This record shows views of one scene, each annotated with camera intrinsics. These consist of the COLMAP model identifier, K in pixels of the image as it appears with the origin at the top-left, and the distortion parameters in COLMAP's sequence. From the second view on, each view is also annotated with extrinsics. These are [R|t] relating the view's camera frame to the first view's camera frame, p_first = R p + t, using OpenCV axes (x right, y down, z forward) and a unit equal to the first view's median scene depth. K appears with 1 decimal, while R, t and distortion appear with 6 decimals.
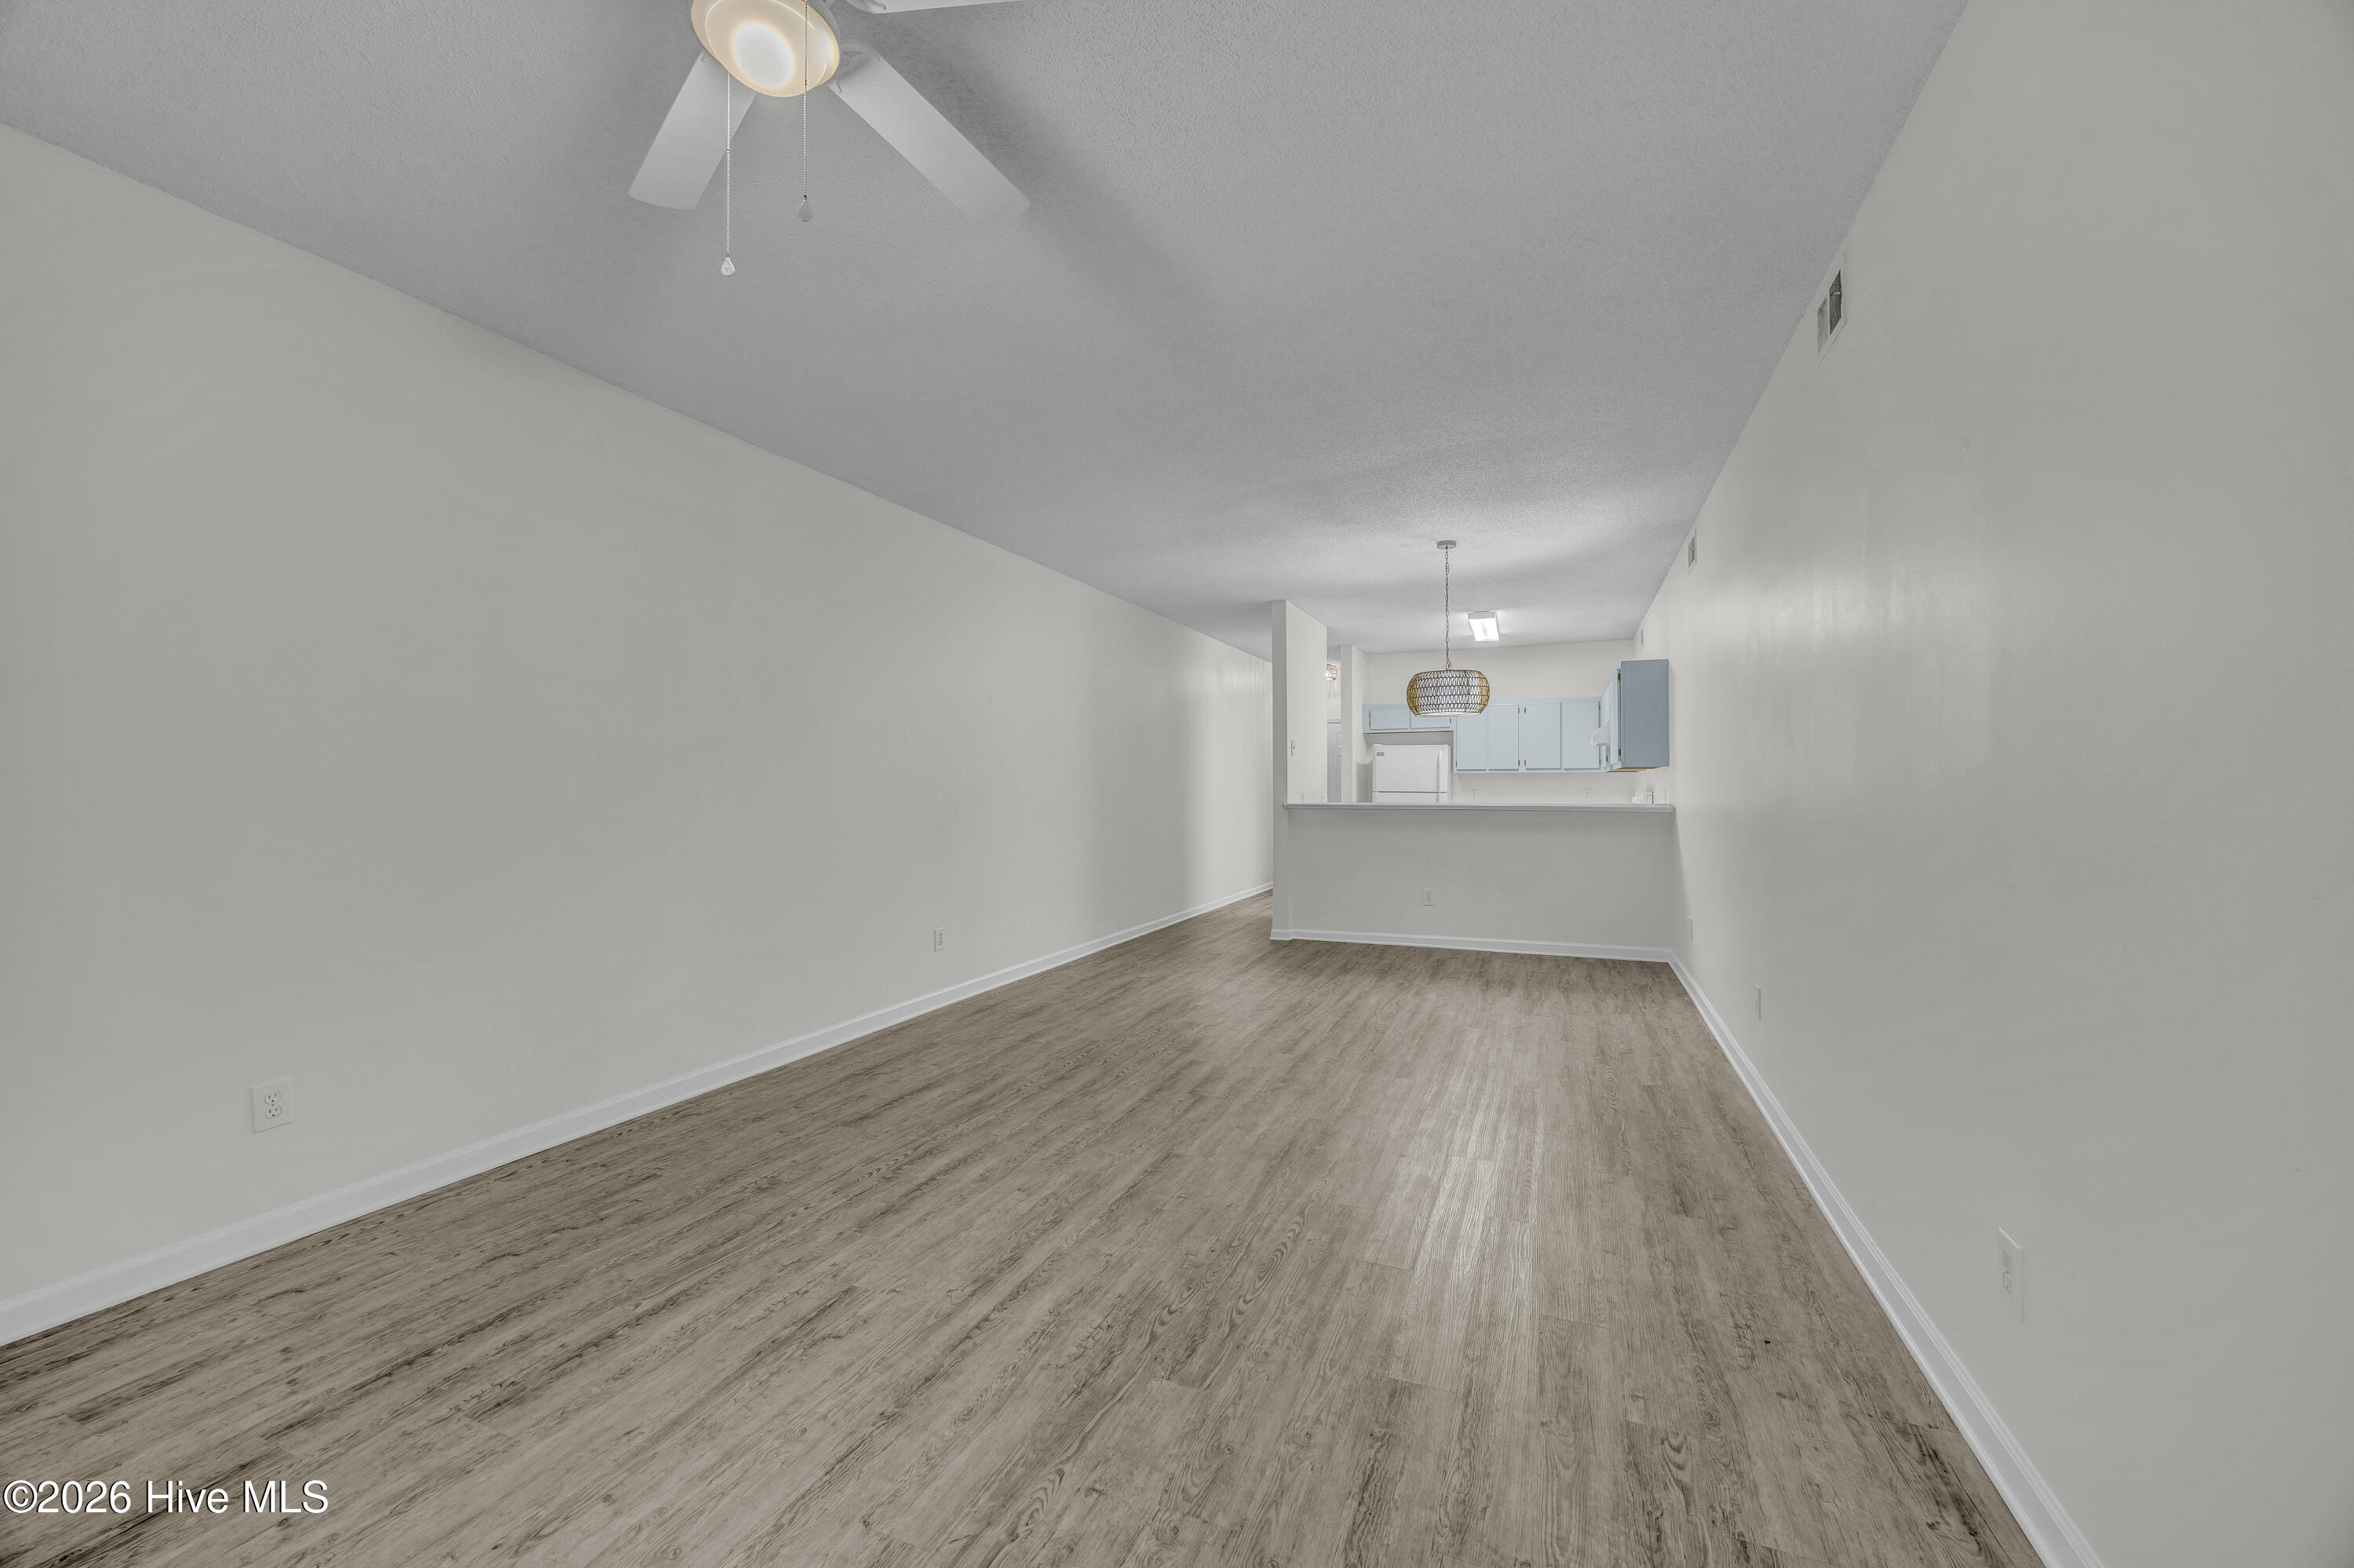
lens RADIAL K [[897.9, 0, 1181.4], [0, 897.9, 786.1], [0, 0, 1]] dist [-0.000996, -0.000003]
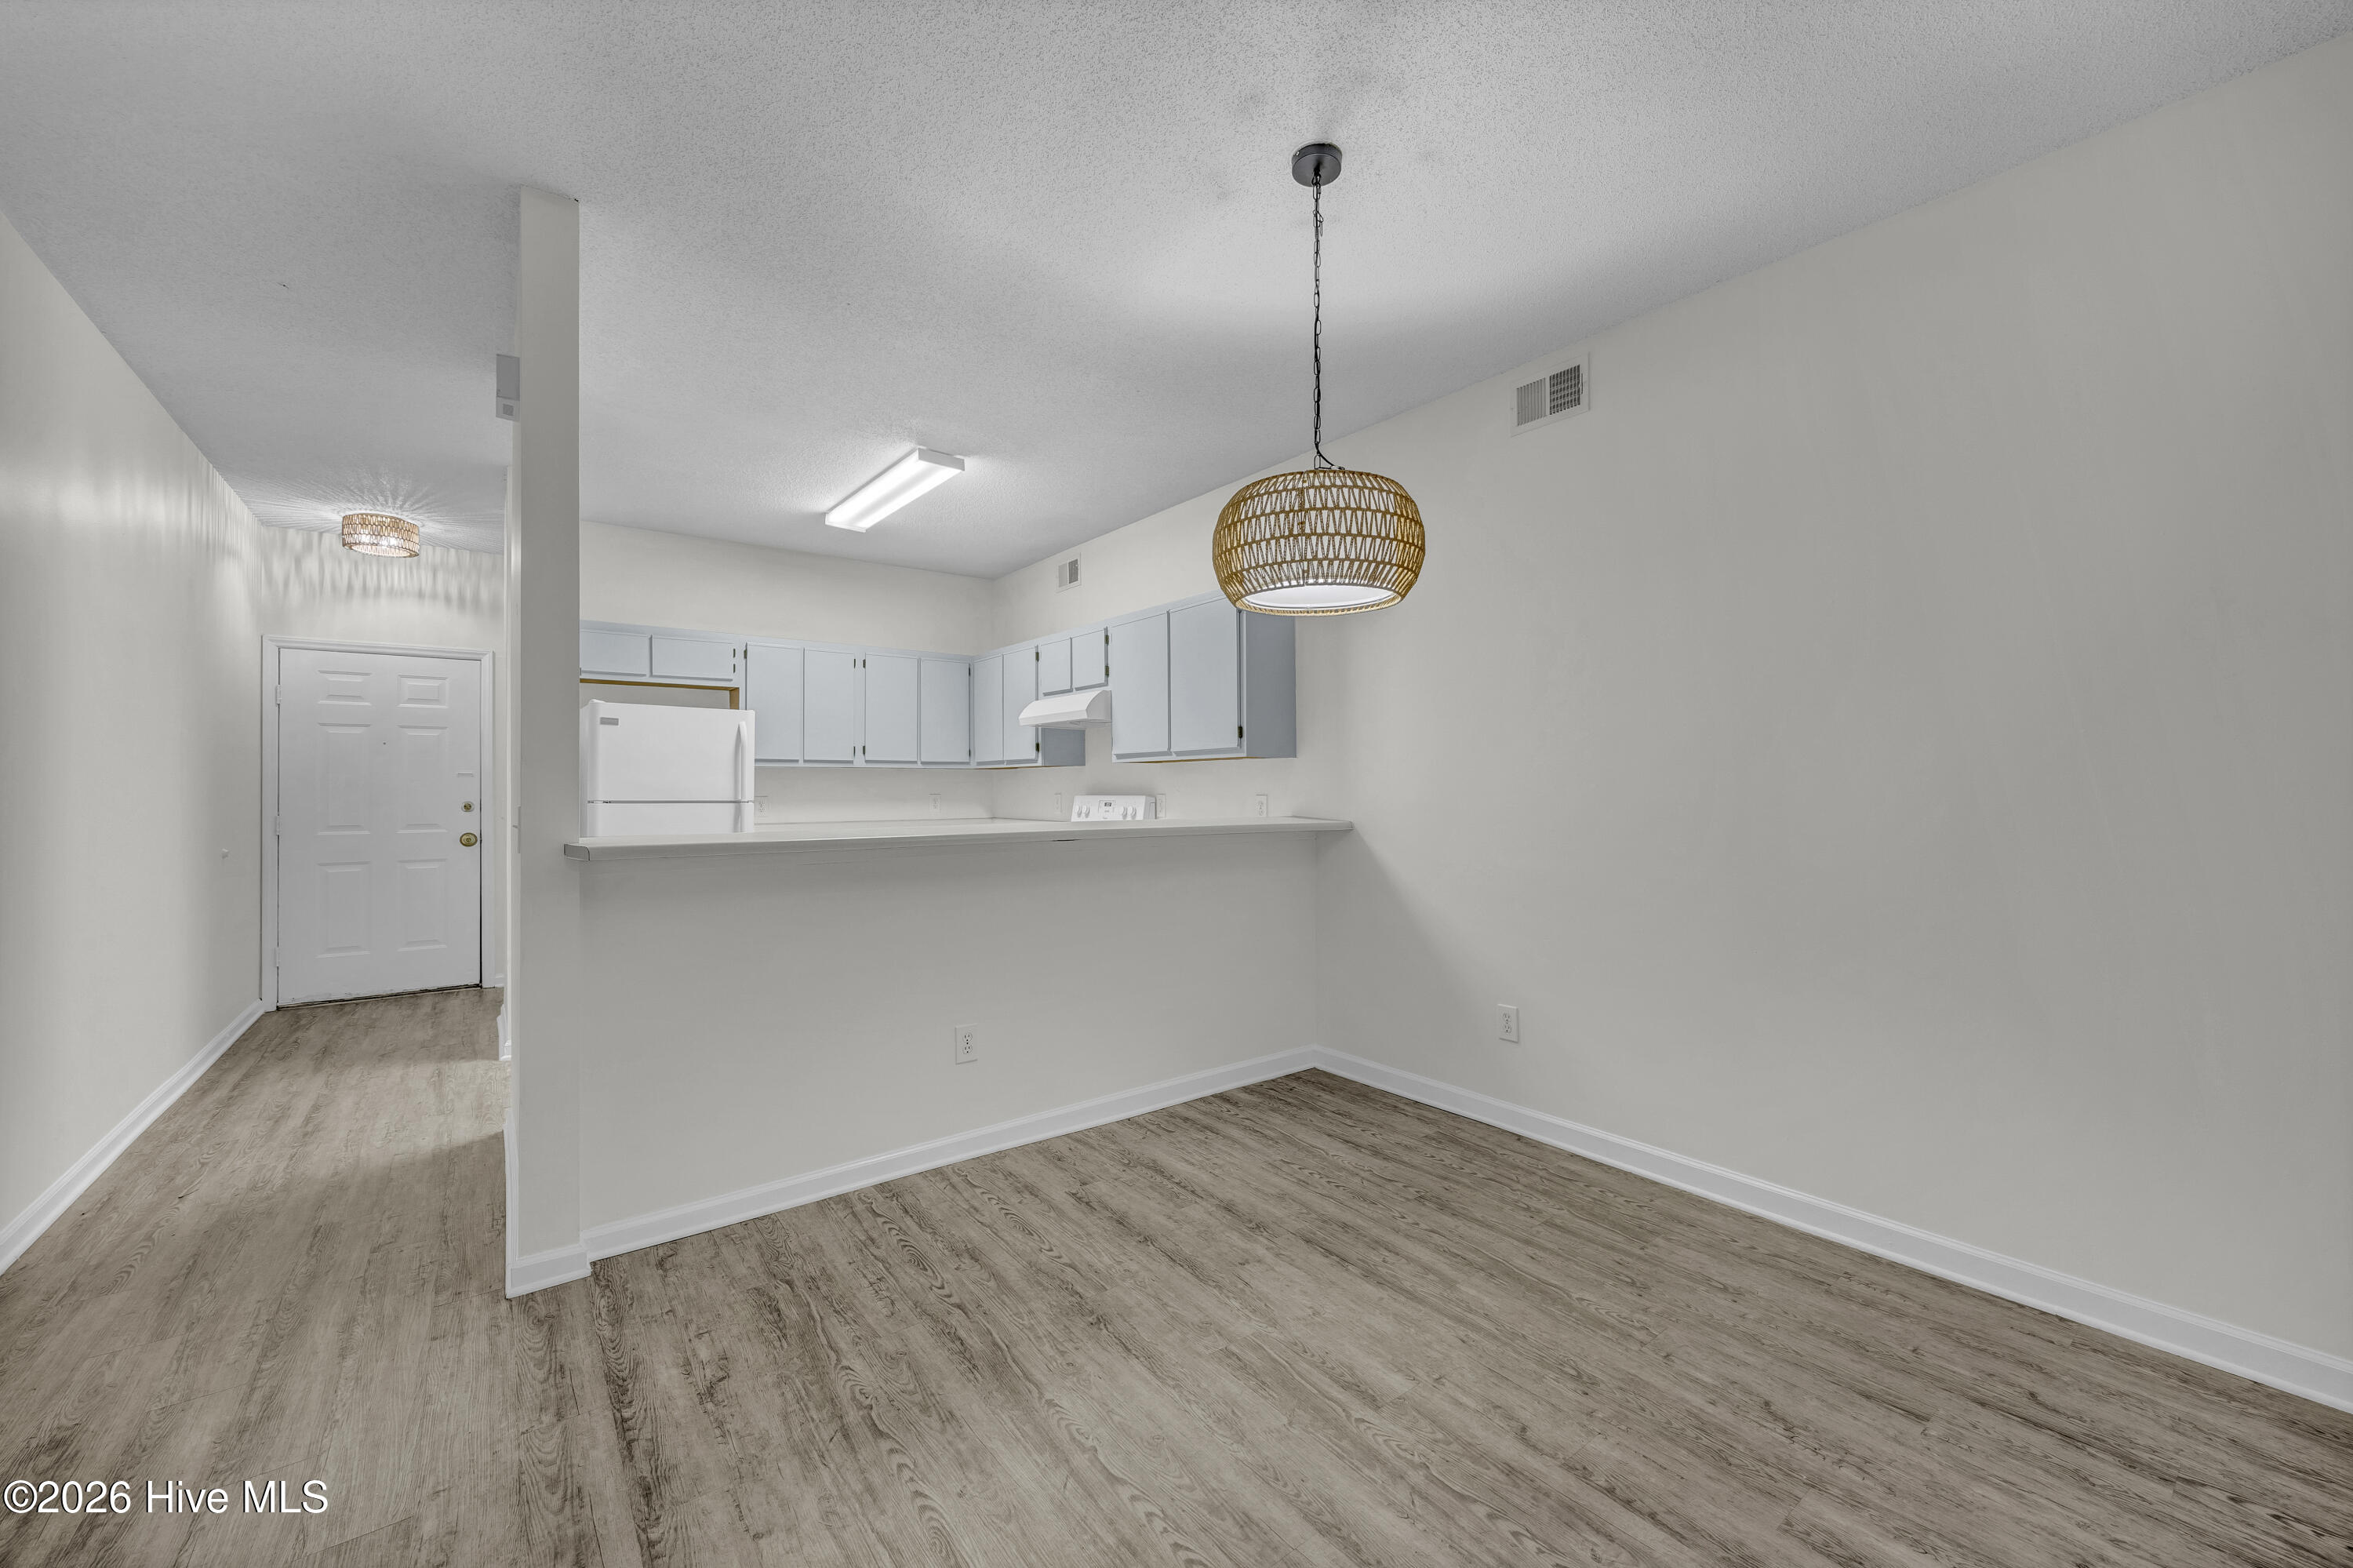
lens RADIAL K [[907.2, 0, 1185.1], [0, 907.2, 782.9], [0, 0, 1]] dist [-0.001923, 0.000315]
pose [[0.492166, 0.007307, 0.870471, -0.133355], [0.000685, 0.999961, -0.008781, 0.002549], [-0.870501, 0.004918, 0.492142, 1.594969]]
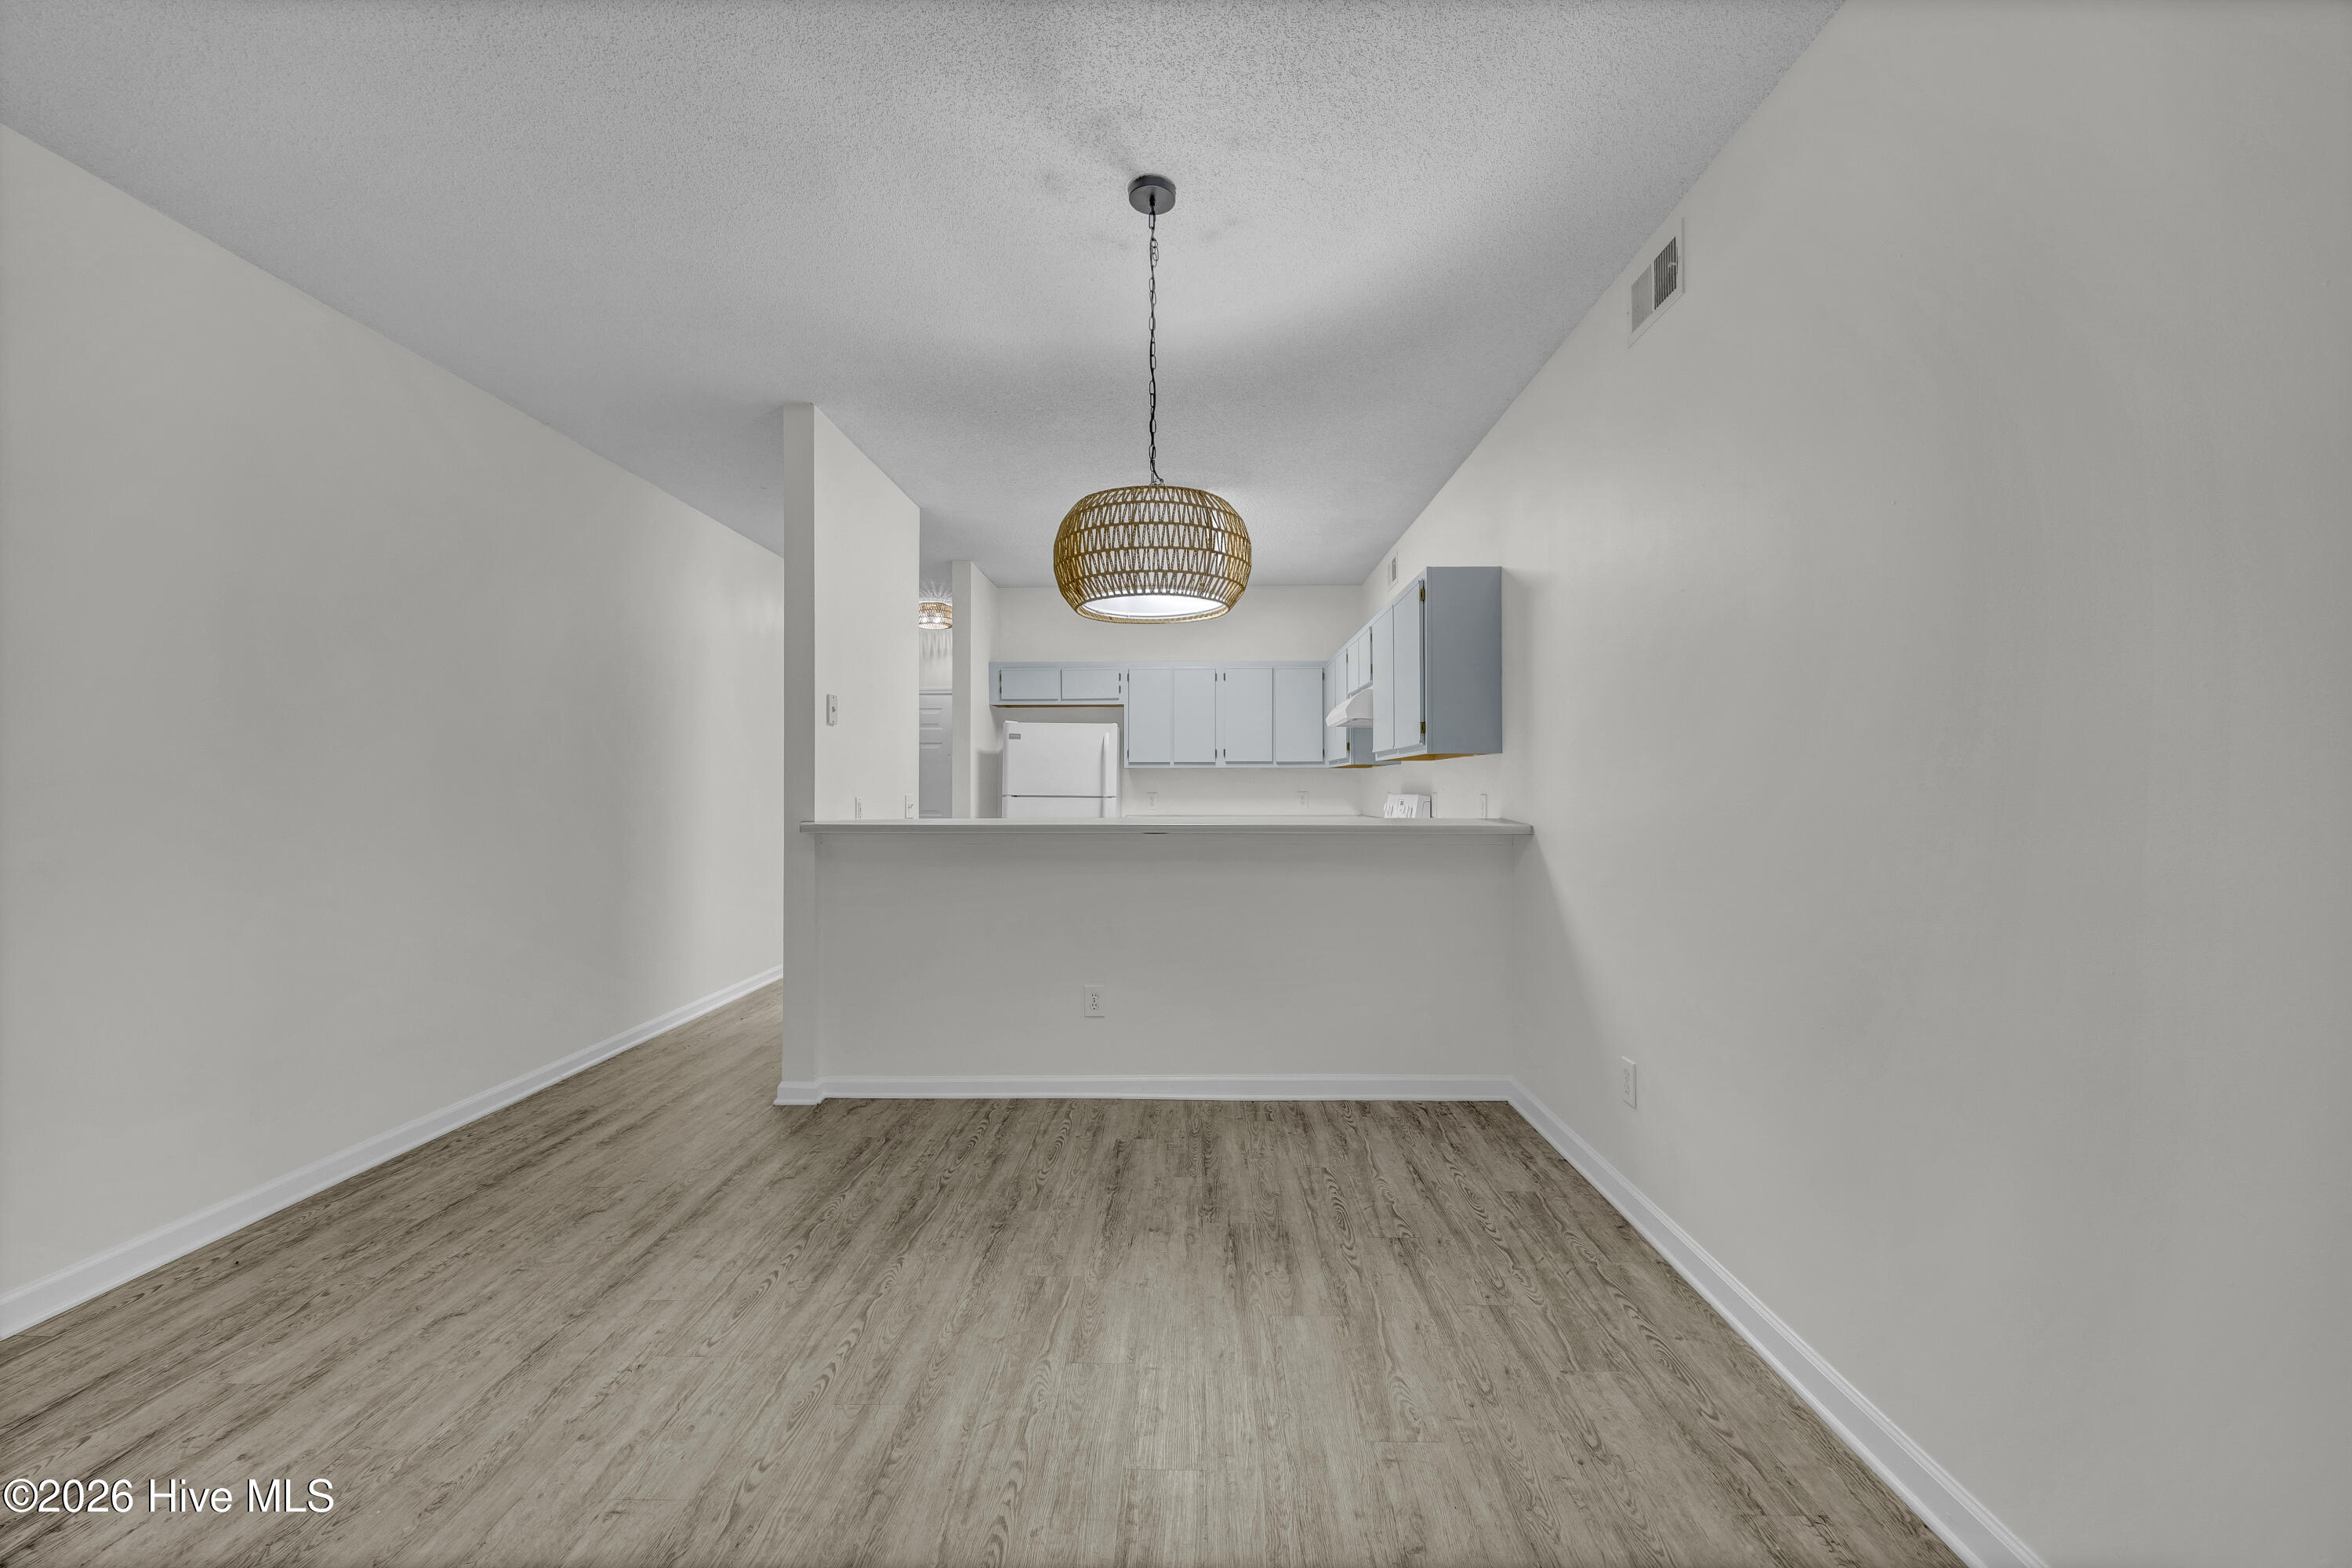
lens RADIAL K [[906.8, 0, 1184.5], [0, 906.8, 782.9], [0, 0, 1]] dist [-0.001923, 0.000315]
pose [[0.926261, 0.004259, 0.376858, 0.288784], [-0.002811, 0.999986, -0.004392, -0.001015], [-0.376872, 0.003009, 0.926260, 1.141998]]
